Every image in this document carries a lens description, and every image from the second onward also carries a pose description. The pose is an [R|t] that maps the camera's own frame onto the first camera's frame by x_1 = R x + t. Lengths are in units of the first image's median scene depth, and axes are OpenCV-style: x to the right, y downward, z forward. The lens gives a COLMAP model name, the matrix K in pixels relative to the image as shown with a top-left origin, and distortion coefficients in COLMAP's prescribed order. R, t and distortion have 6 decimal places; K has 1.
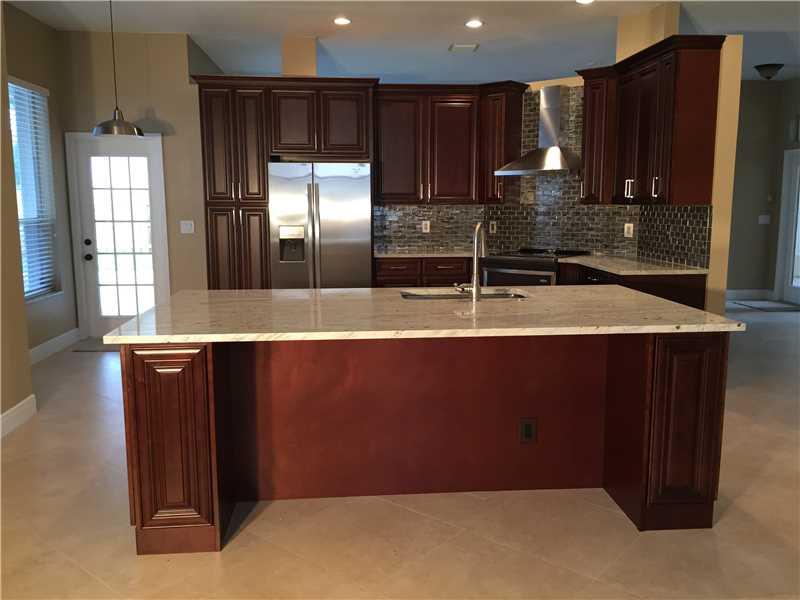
lens RADIAL K [[688.7, 0, 398.4], [0, 688.7, 299.1], [0, 0, 1]] dist [0.056961, -0.062600]
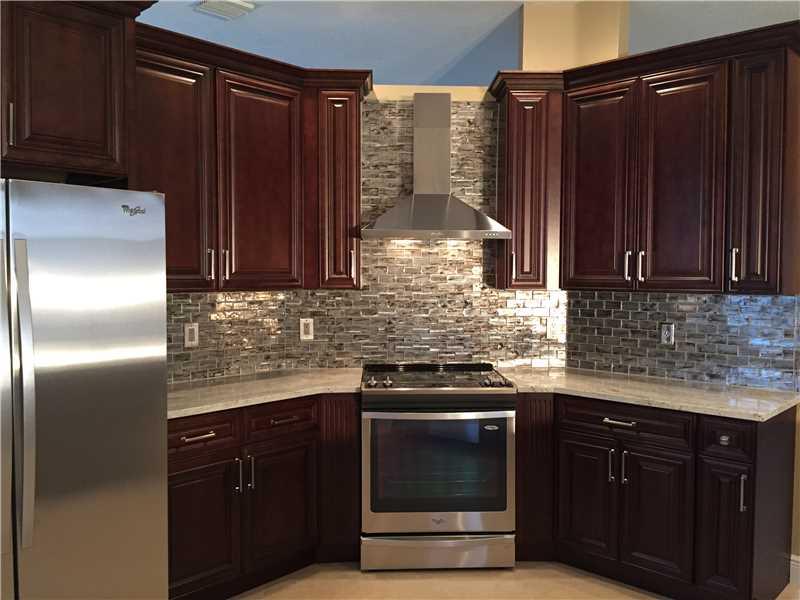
lens RADIAL K [[688.7, 0, 401.5], [0, 688.7, 301.8], [0, 0, 1]] dist [0.056961, -0.062600]
pose [[0.743072, -0.024968, 0.668746, -0.199045], [0.091170, 0.993764, -0.064200, -0.092499], [-0.662973, 0.108674, 0.740714, 0.591828]]
